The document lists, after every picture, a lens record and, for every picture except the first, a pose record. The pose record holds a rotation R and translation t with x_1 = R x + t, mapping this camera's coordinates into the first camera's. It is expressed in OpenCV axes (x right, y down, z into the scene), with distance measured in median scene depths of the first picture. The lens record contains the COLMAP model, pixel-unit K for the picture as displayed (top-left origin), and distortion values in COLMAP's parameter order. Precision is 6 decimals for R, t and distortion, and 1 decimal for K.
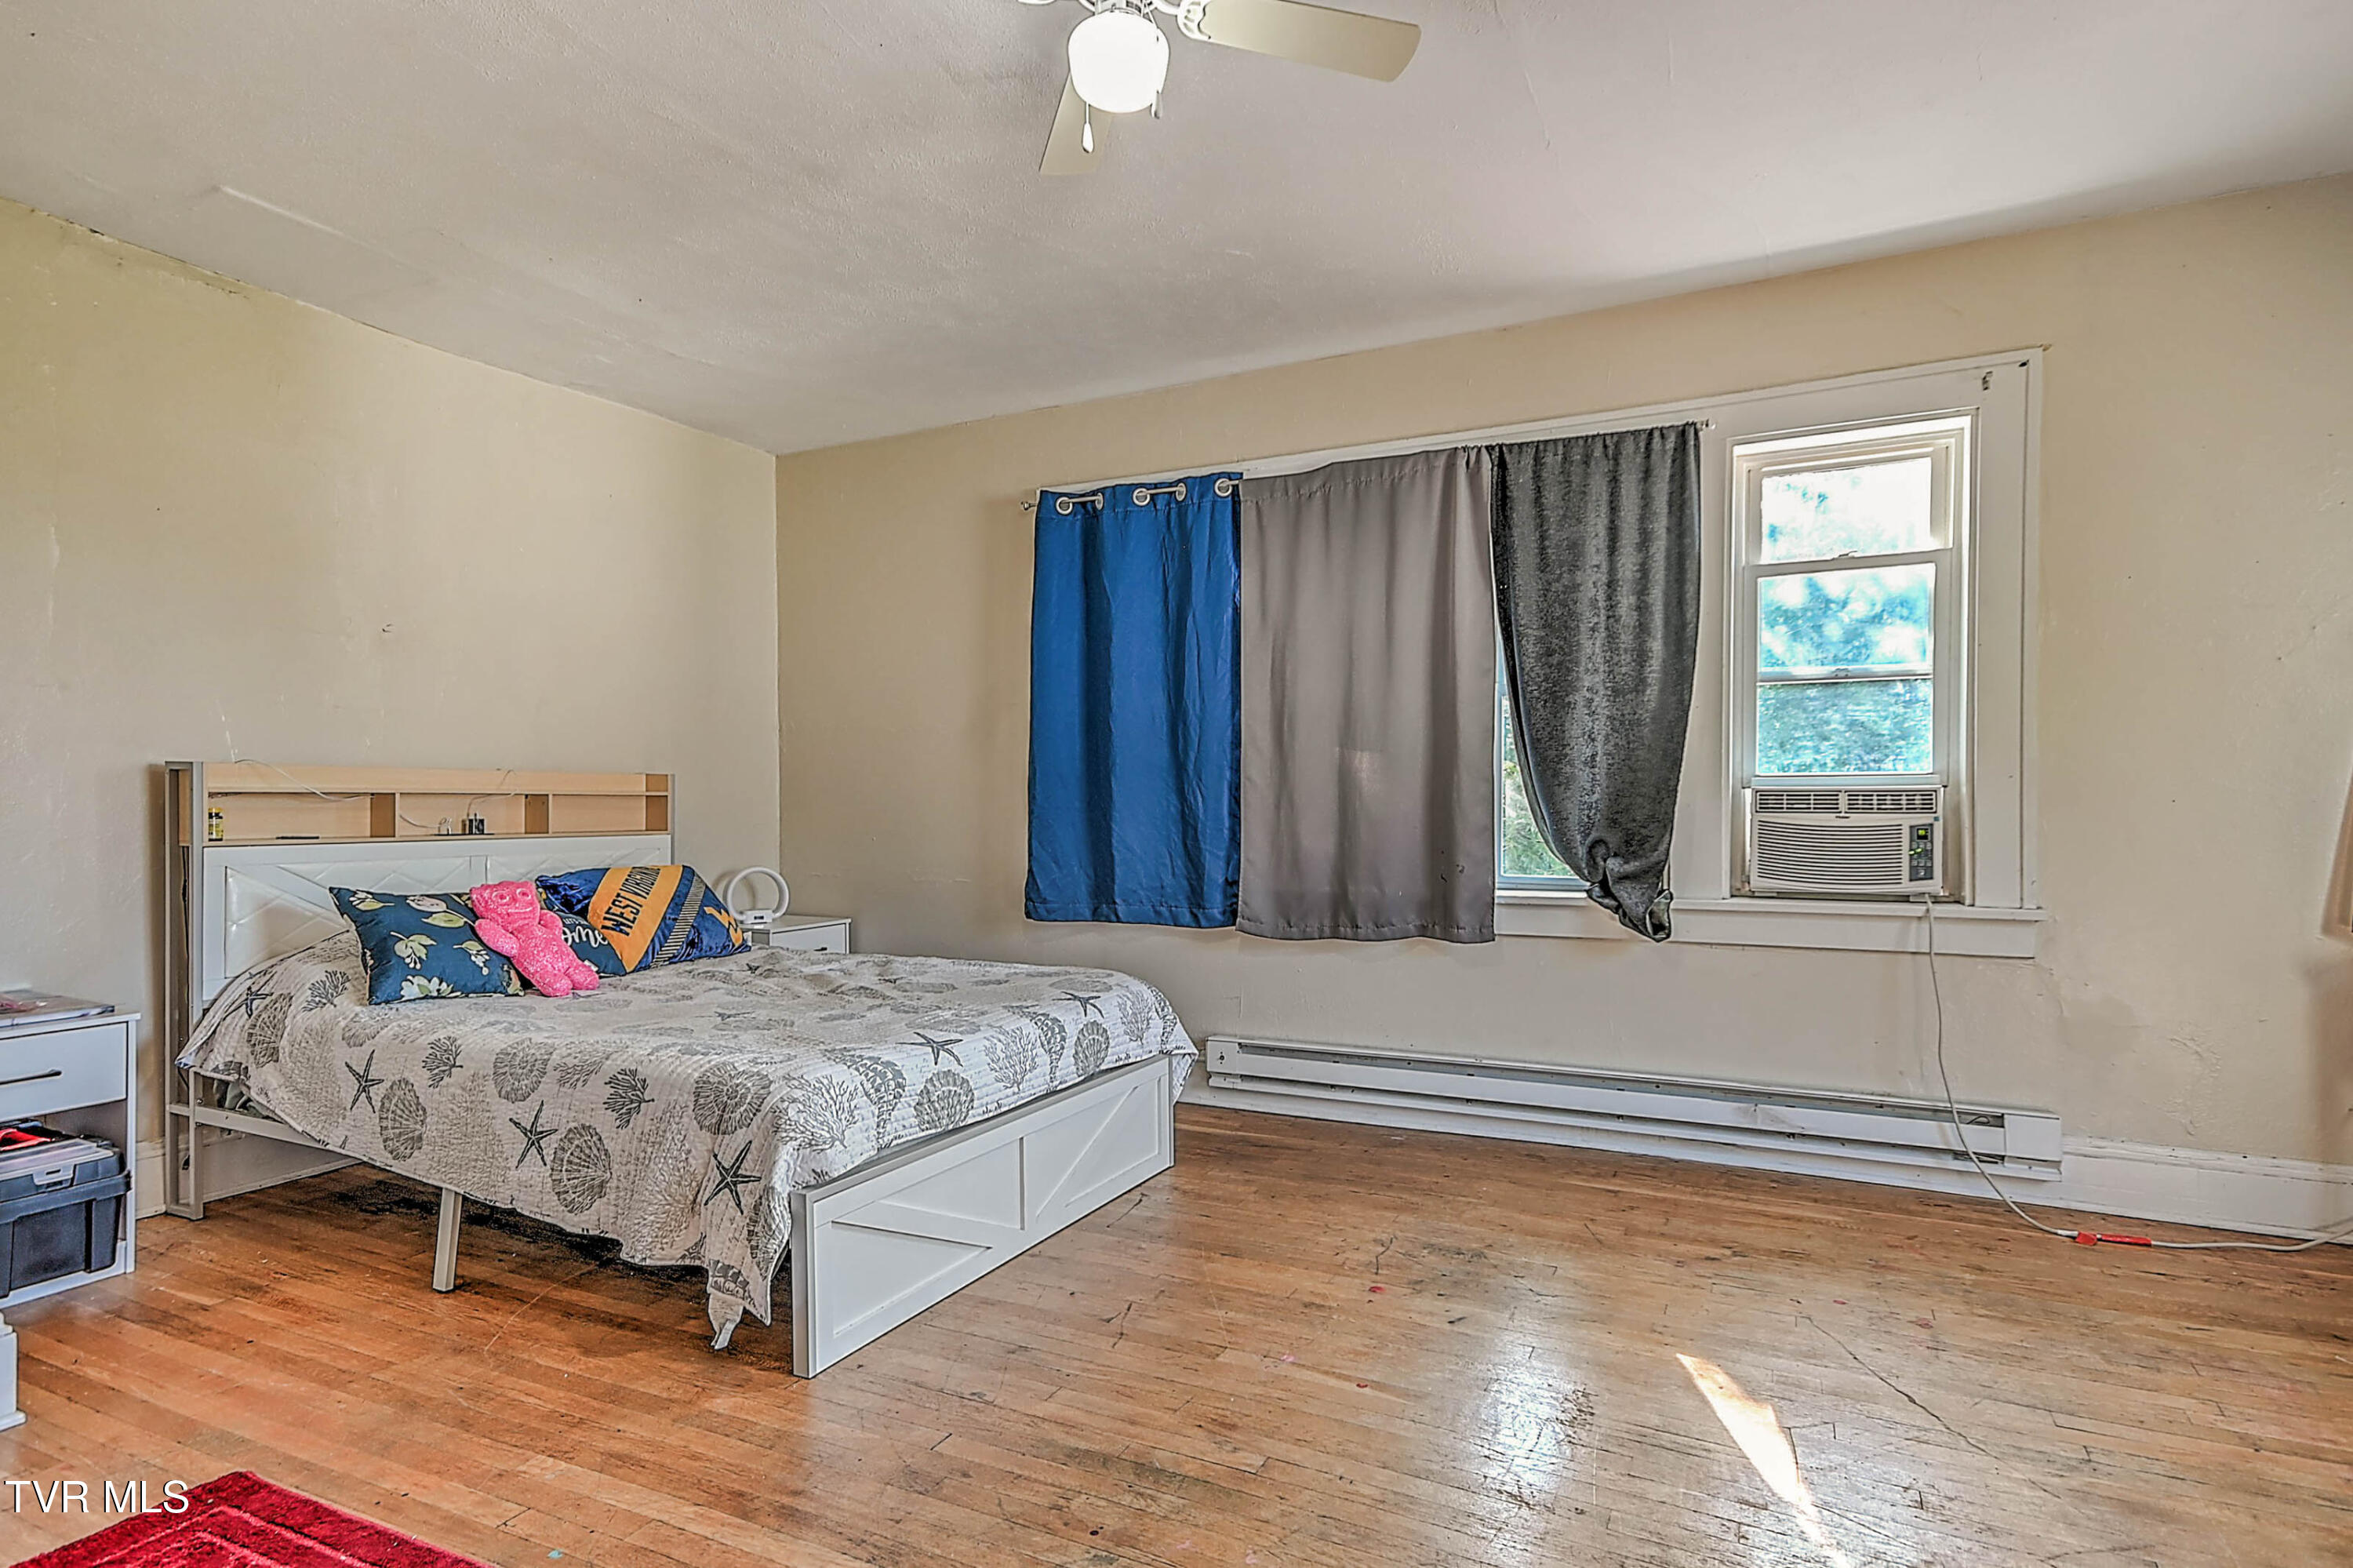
lens RADIAL K [[1225.8, 0, 1175.6], [0, 1225.8, 797.8], [0, 0, 1]] dist [0.044110, 0.000163]
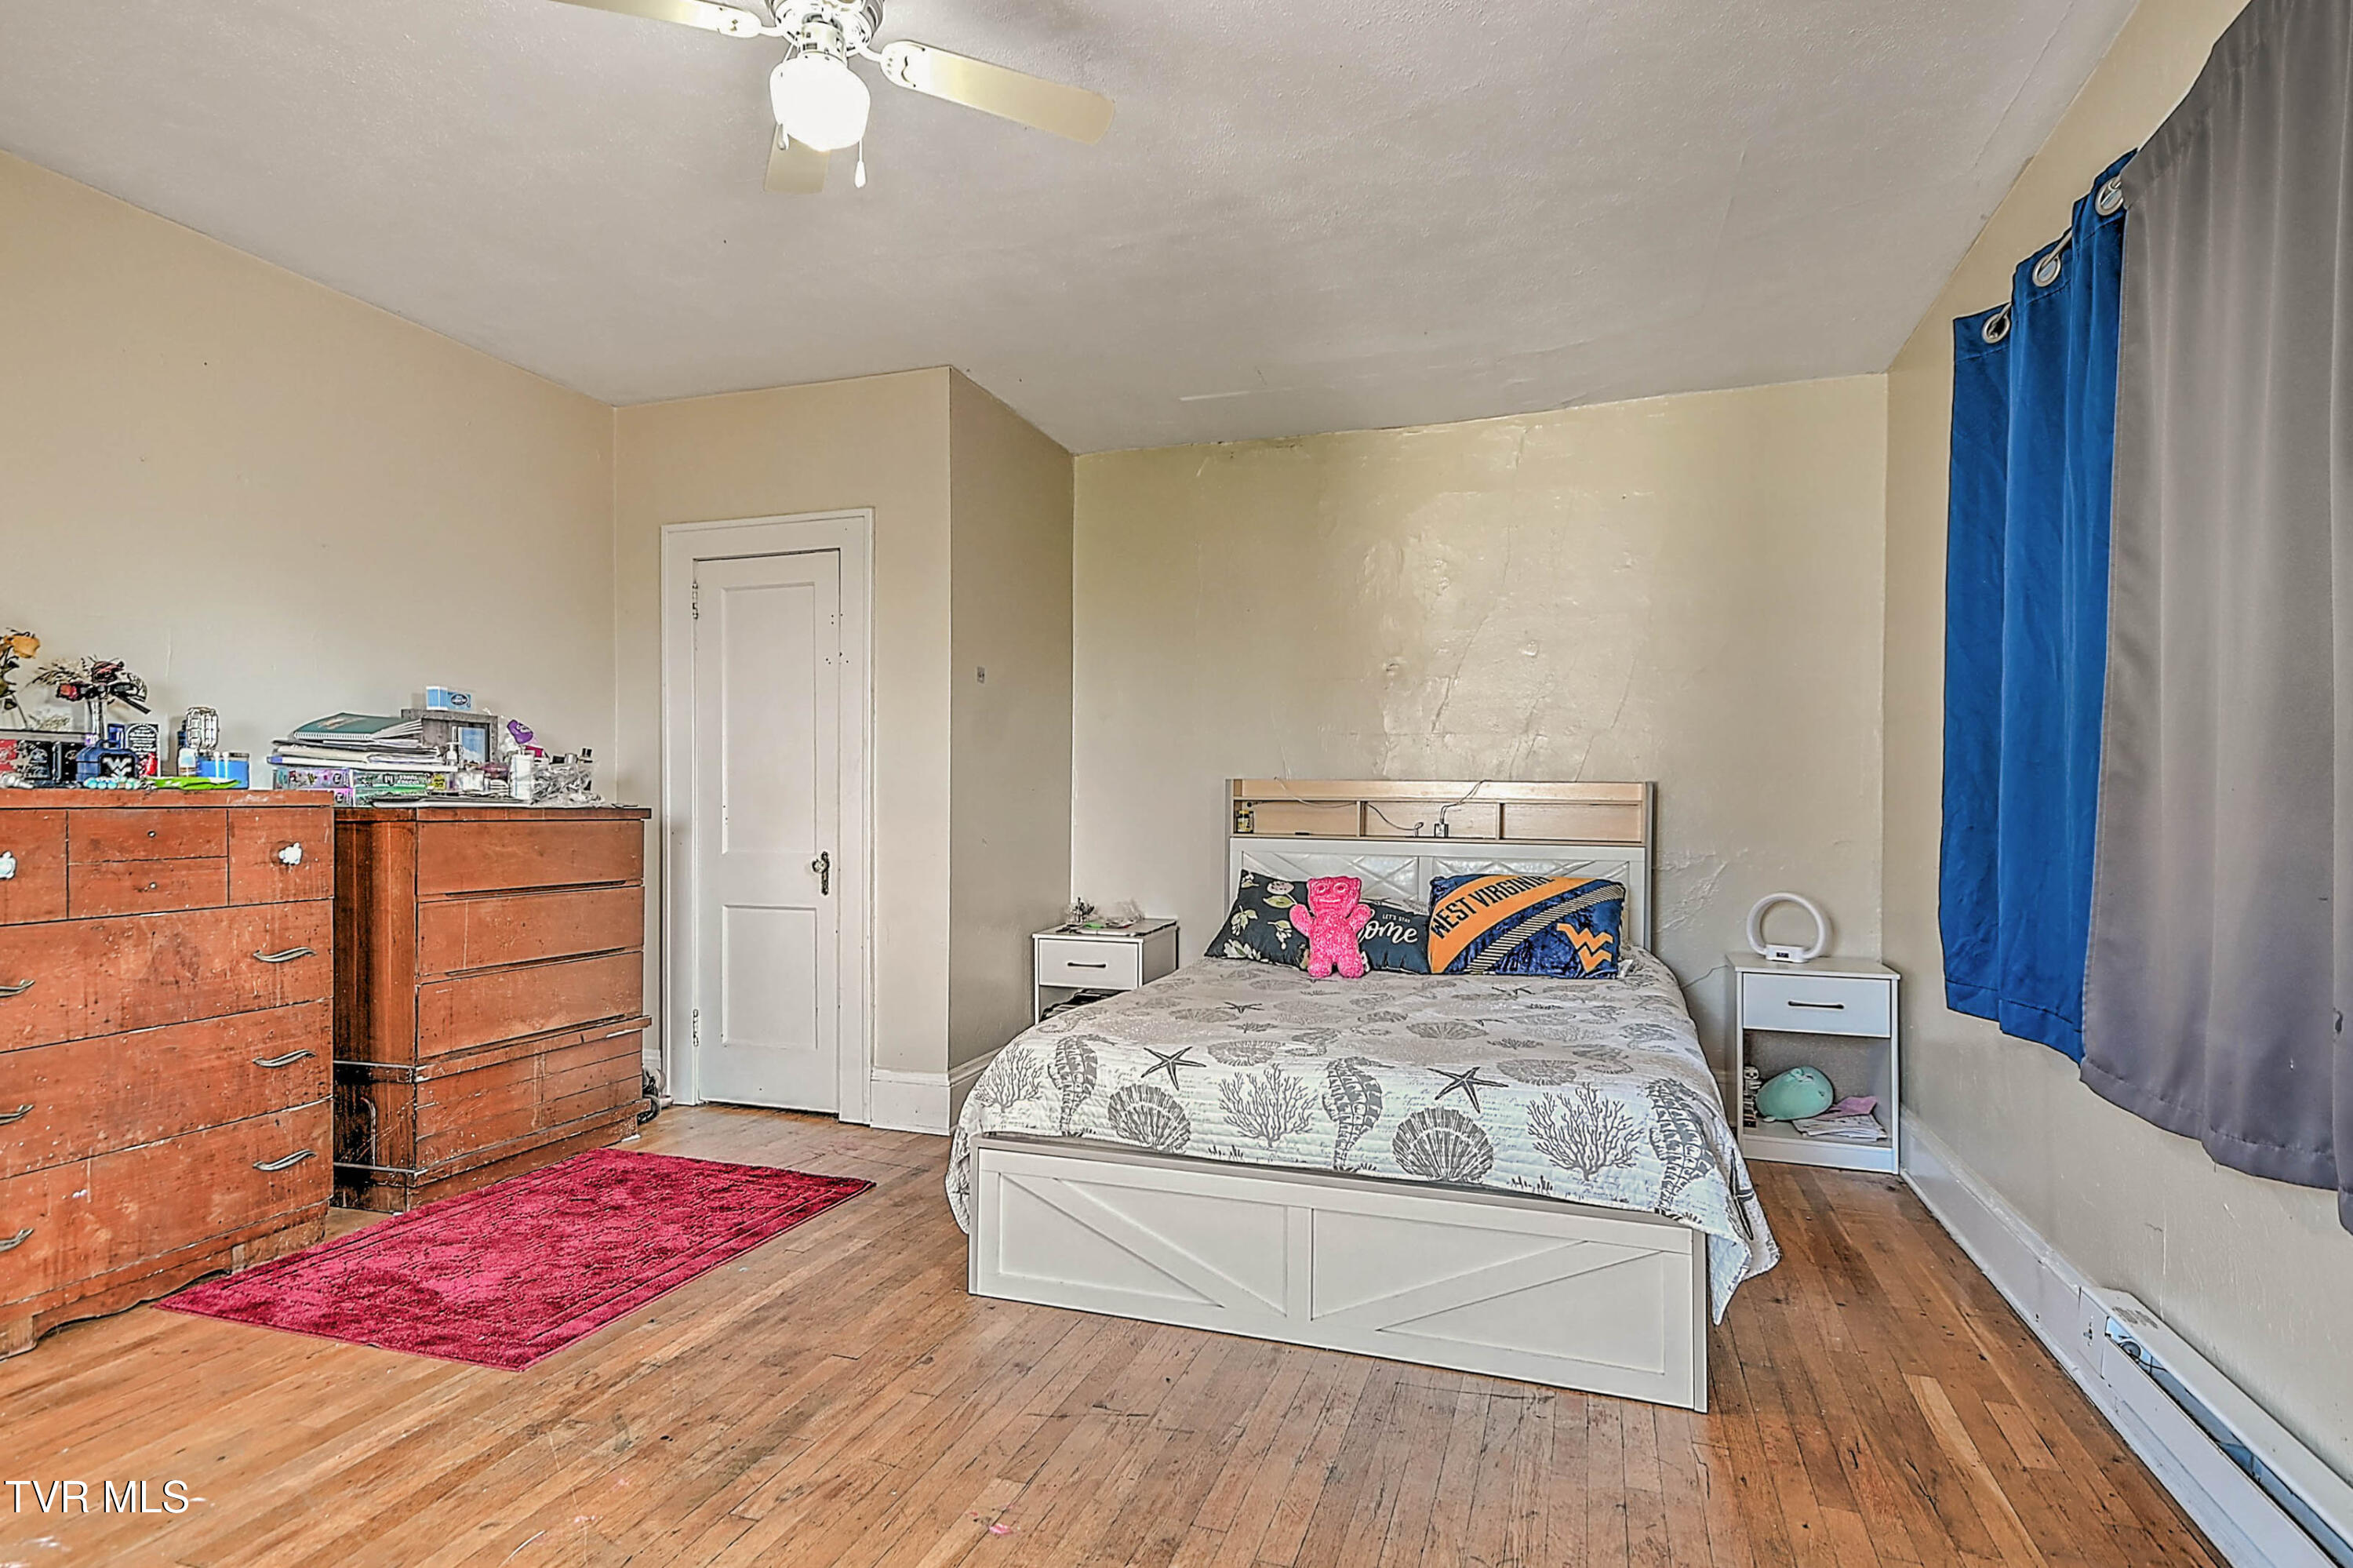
lens RADIAL K [[1232.7, 0, 1176.5], [0, 1232.7, 784.0], [0, 0, 1]] dist [0.032447, 0.000195]
pose [[0.135653, -0.014338, -0.990653, 0.740210], [-0.005066, 0.999872, -0.015165, -0.002324], [0.990743, 0.007076, 0.135563, 0.834852]]
